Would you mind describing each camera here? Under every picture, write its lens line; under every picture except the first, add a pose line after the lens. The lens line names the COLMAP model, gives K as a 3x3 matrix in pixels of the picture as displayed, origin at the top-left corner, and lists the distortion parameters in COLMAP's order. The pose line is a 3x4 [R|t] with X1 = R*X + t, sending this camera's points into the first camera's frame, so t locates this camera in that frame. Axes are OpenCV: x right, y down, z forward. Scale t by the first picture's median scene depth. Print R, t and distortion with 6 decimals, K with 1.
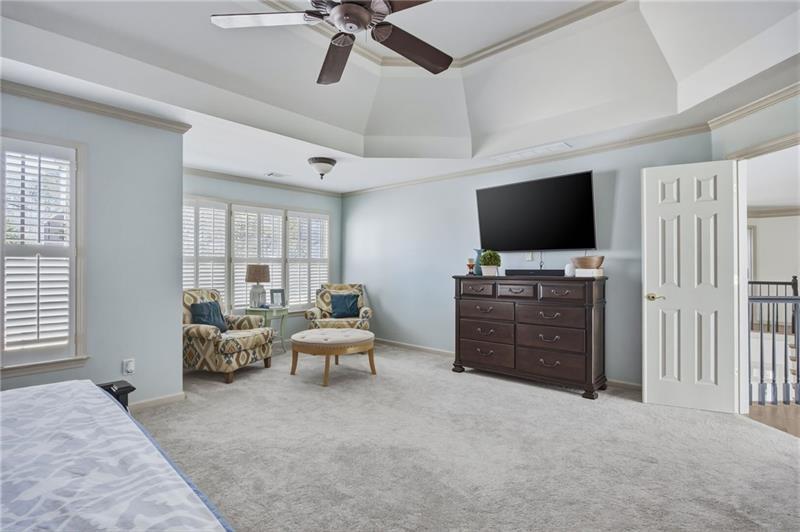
lens RADIAL K [[400.2, 0, 398.6], [0, 400.2, 267.9], [0, 0, 1]] dist [0.000518, -0.000063]
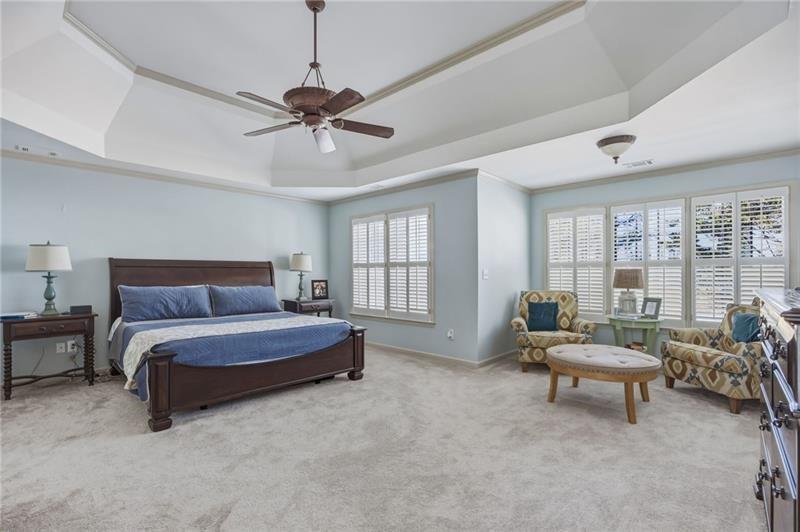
lens RADIAL K [[362.6, 0, 398.1], [0, 362.6, 266.6], [0, 0, 1]] dist [0.000619, -0.000054]
pose [[-0.003760, -0.026984, -0.999629, 0.615939], [-0.003719, 0.999629, -0.026970, 0.014168], [0.999986, 0.003617, -0.003859, 0.629314]]
